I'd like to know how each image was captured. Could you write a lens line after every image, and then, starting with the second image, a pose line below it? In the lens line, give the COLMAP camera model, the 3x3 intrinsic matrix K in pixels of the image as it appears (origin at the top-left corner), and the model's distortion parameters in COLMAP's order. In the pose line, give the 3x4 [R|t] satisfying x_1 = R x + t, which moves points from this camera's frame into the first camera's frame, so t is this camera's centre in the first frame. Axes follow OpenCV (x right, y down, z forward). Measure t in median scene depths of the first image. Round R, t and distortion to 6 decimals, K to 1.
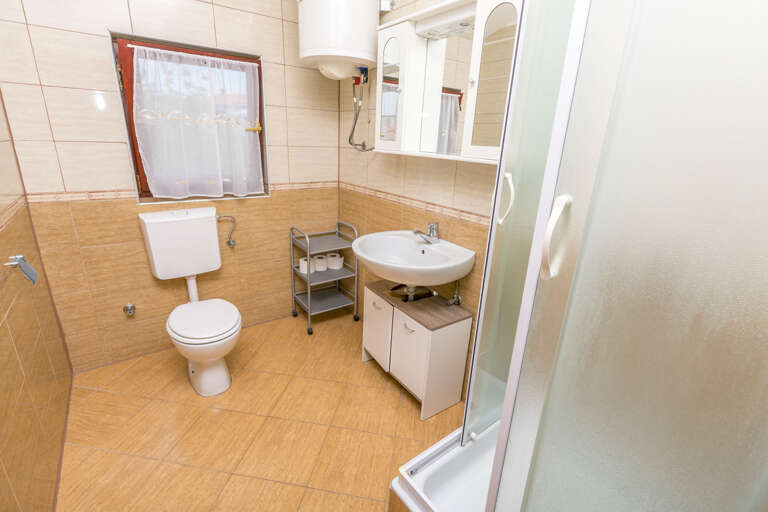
lens RADIAL K [[349.6, 0, 365.8], [0, 349.6, 252.7], [0, 0, 1]] dist [-0.000322, -0.000216]
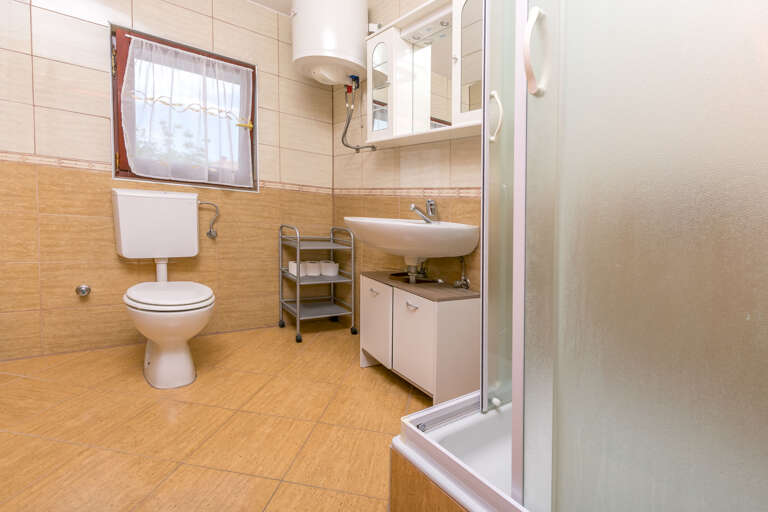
lens RADIAL K [[377.3, 0, 384.0], [0, 377.3, 256.0], [0, 0, 1]] dist [0.000083, -0.000035]
pose [[0.998910, -0.035960, 0.029771, 0.031995], [0.042817, 0.959837, -0.277273, 0.345527], [-0.018605, 0.278246, 0.960330, 0.071638]]
